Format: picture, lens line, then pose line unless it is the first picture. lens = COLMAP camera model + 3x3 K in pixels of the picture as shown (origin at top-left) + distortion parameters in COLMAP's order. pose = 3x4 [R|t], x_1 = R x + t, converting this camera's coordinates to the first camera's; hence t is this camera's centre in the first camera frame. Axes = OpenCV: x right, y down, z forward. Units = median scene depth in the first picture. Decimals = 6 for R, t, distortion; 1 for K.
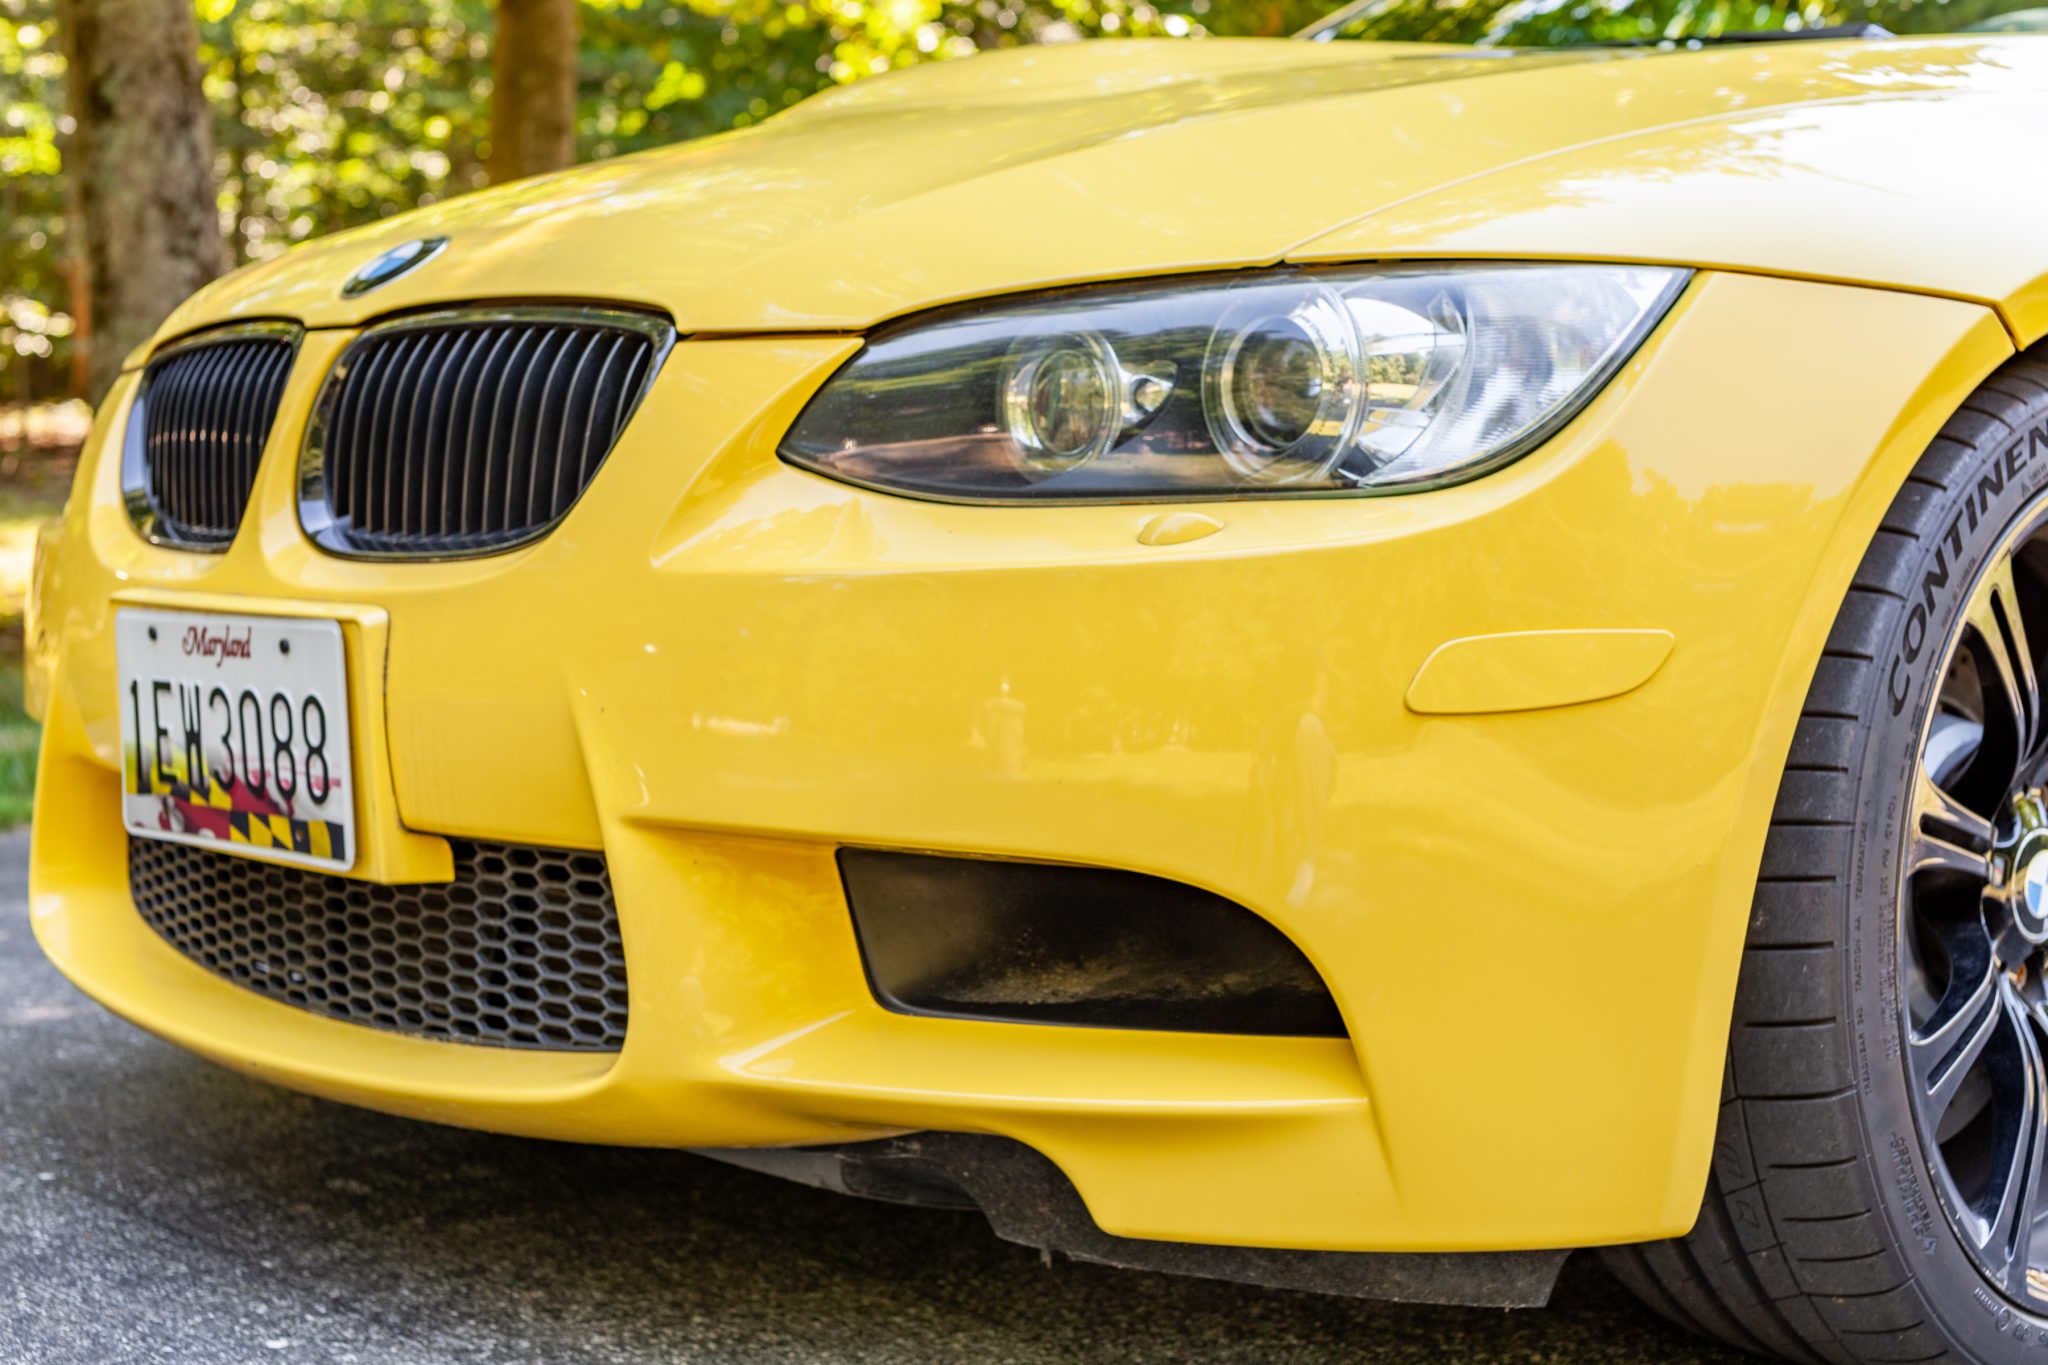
lens RADIAL K [[2813.5, 0, 999.0], [0, 2813.5, 682.2], [0, 0, 1]] dist [0.010684, -0.023505]
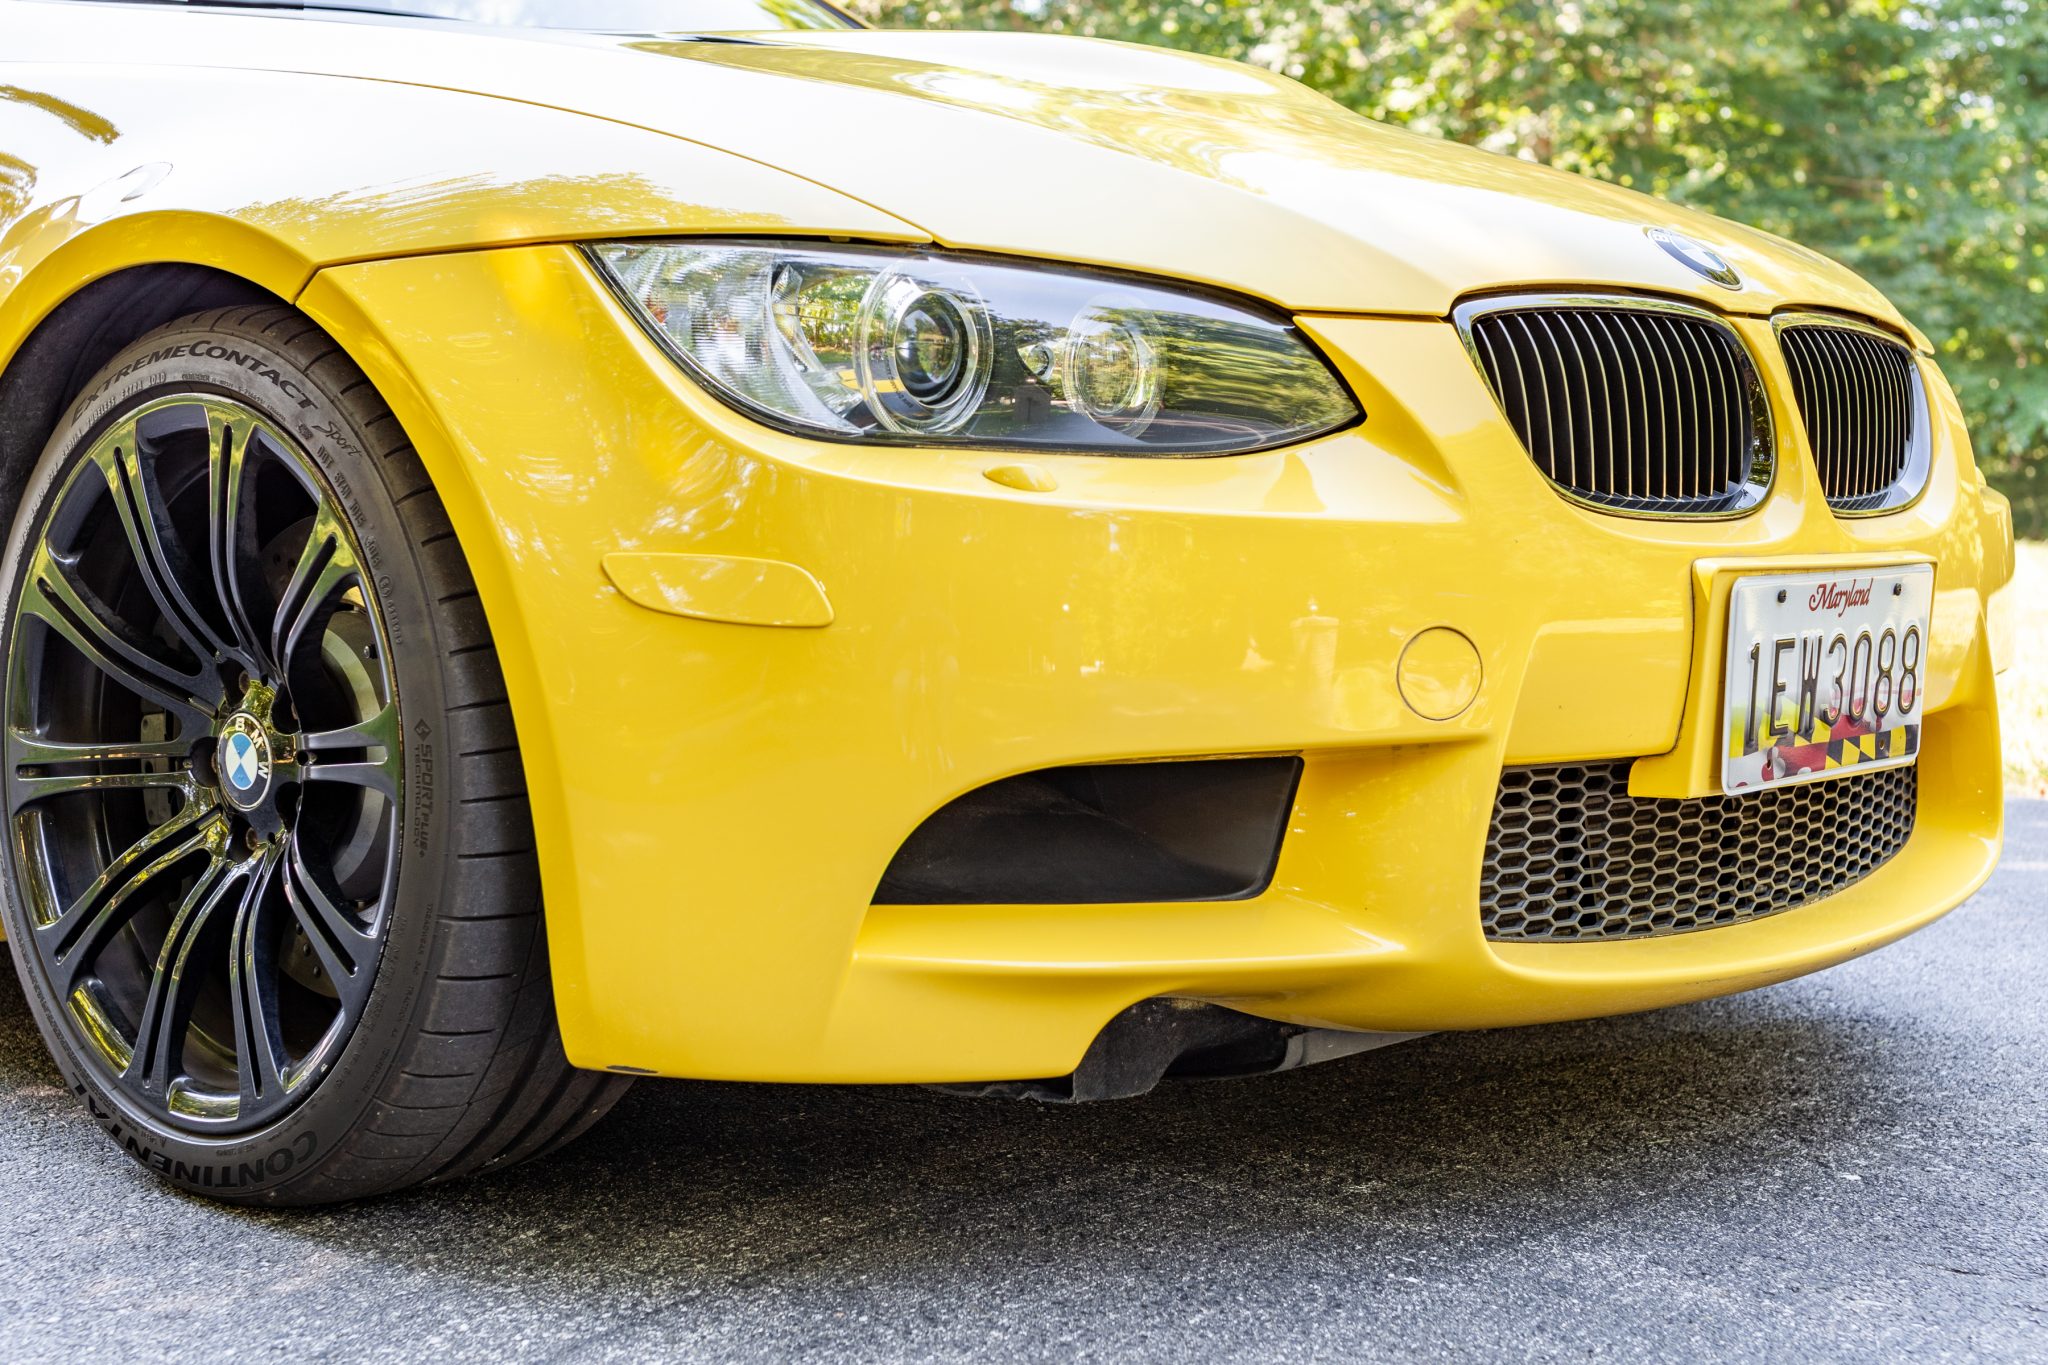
lens RADIAL K [[2876.9, 0, 1024.0], [0, 2876.9, 682.5], [0, 0, 1]] dist [0.003636, 0.024470]
pose [[-0.078745, -0.097631, 0.992102, -1.547268], [0.047946, 0.993670, 0.101591, -0.124119], [-0.995741, 0.055567, -0.073566, 1.557878]]
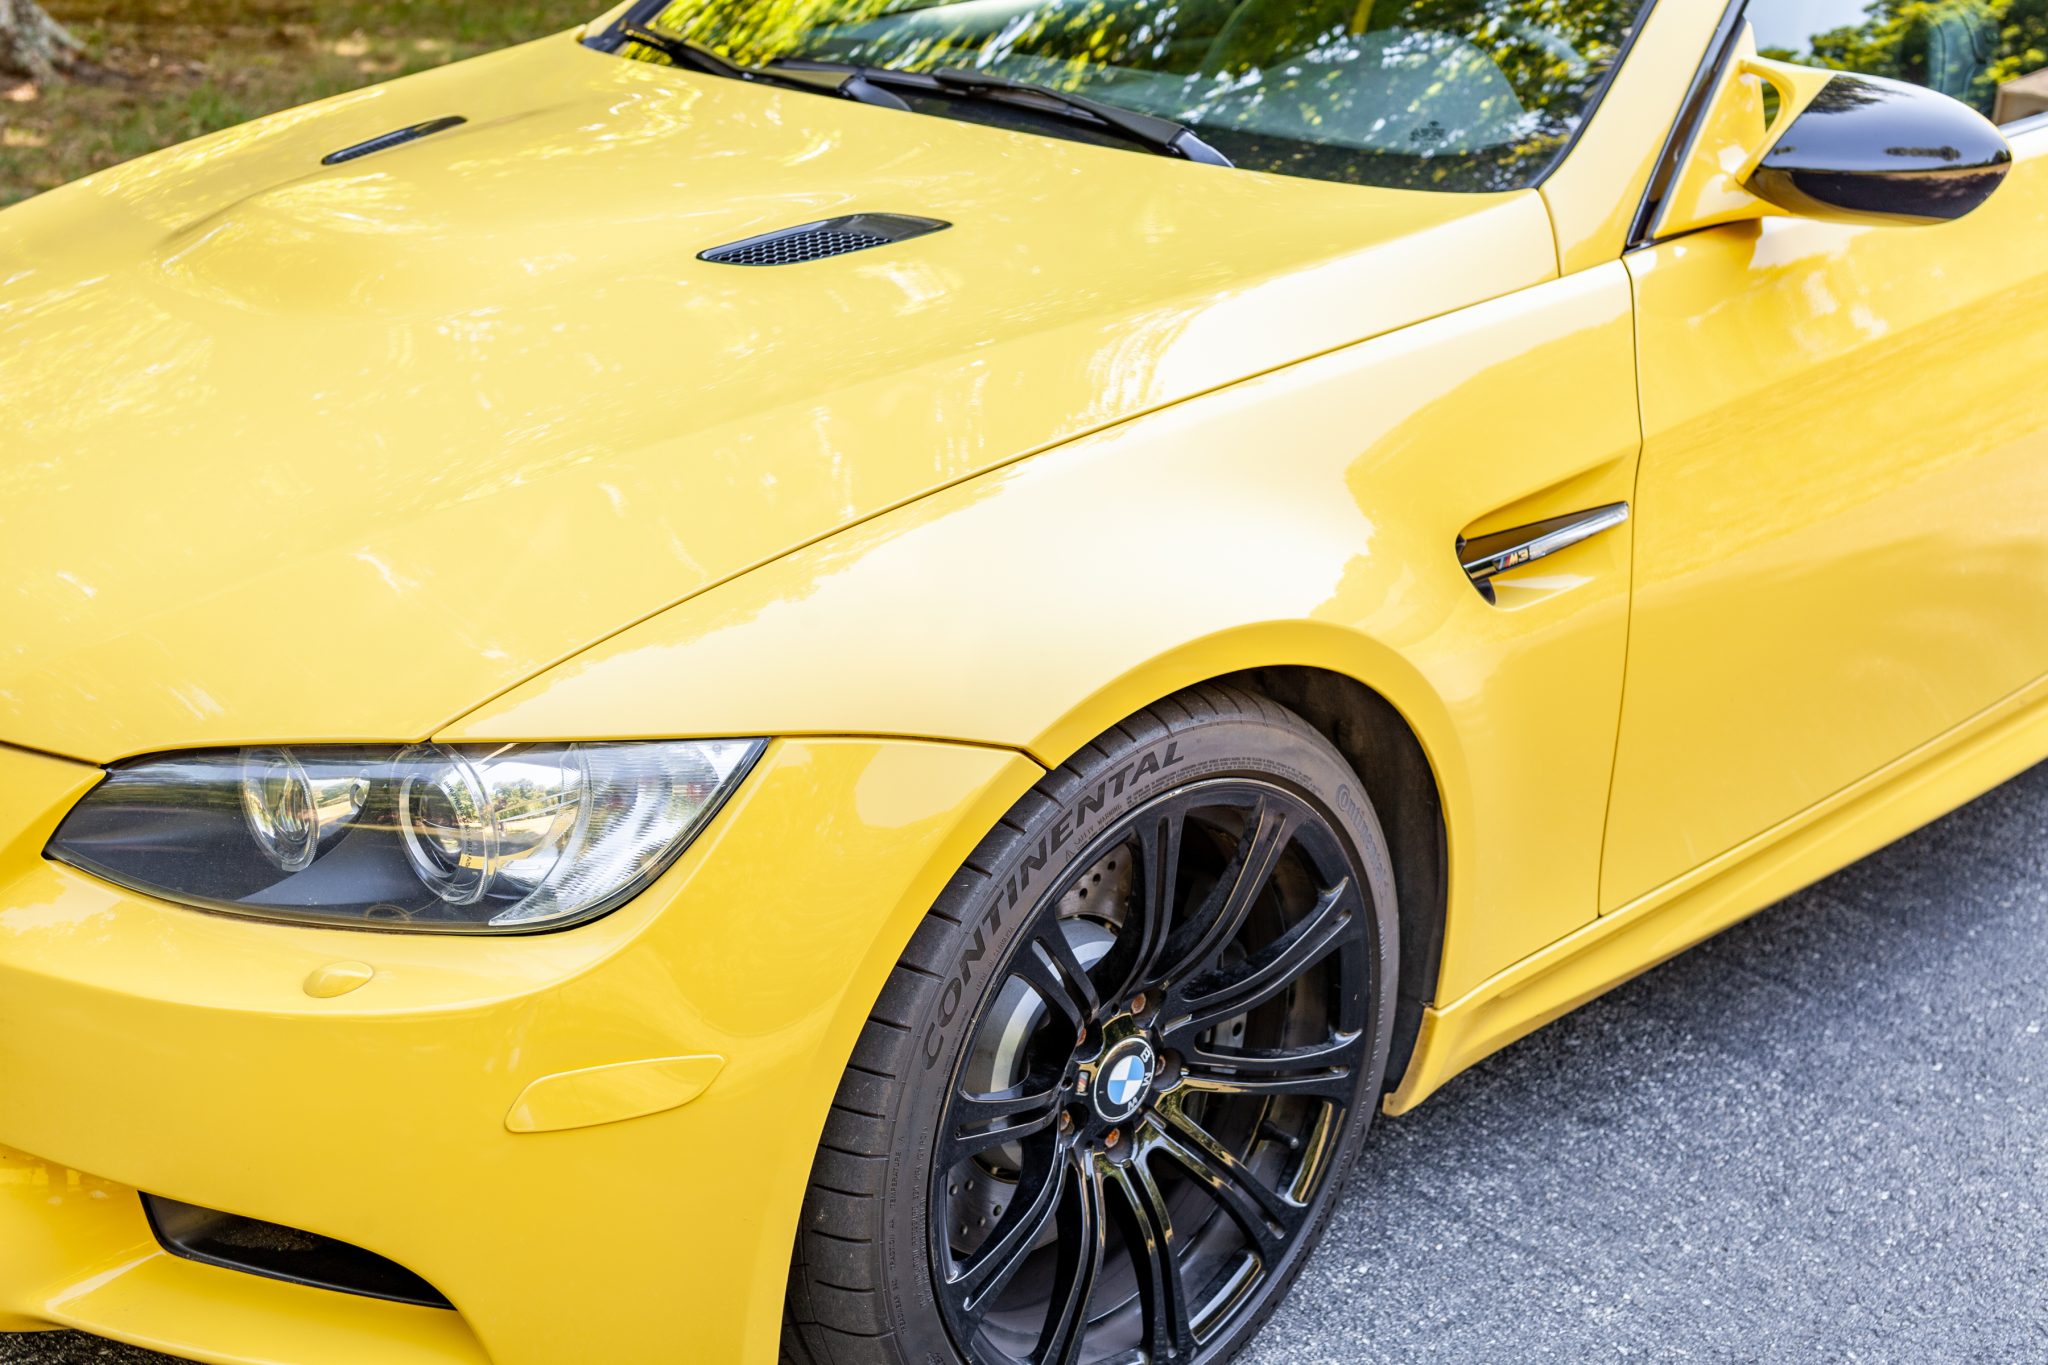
lens RADIAL K [[2782.8, 0, 1024.0], [0, 2782.8, 682.5], [0, 0, 1]] dist [-0.002321, 0.034173]
pose [[0.999213, 0.002043, 0.039622, 0.288975], [-0.013600, 0.955804, 0.293689, -0.494842], [-0.037271, -0.293996, 0.955080, -0.156166]]
